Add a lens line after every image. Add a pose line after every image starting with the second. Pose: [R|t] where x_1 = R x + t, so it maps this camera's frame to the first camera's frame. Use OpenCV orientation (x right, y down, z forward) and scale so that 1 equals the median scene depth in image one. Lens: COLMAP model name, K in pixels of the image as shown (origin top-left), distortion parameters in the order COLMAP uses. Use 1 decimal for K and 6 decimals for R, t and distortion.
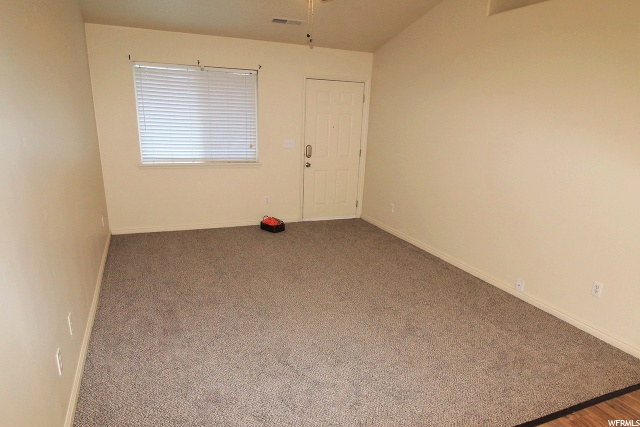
lens RADIAL K [[368.1, 0, 320.2], [0, 368.1, 214.7], [0, 0, 1]] dist [-0.004047, -0.000132]
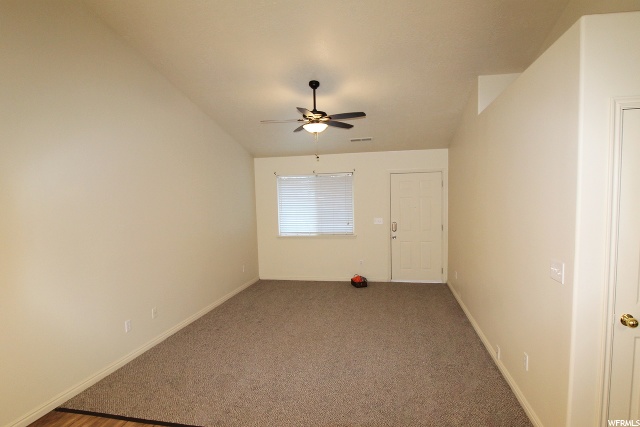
lens RADIAL K [[289.5, 0, 320.4], [0, 289.5, 214.5], [0, 0, 1]] dist [0.000115, 0.000009]
pose [[0.869374, -0.034468, -0.492951, 0.267343], [-0.072633, 0.977817, -0.196467, 0.005389], [0.488788, 0.206608, 0.847585, -0.000650]]
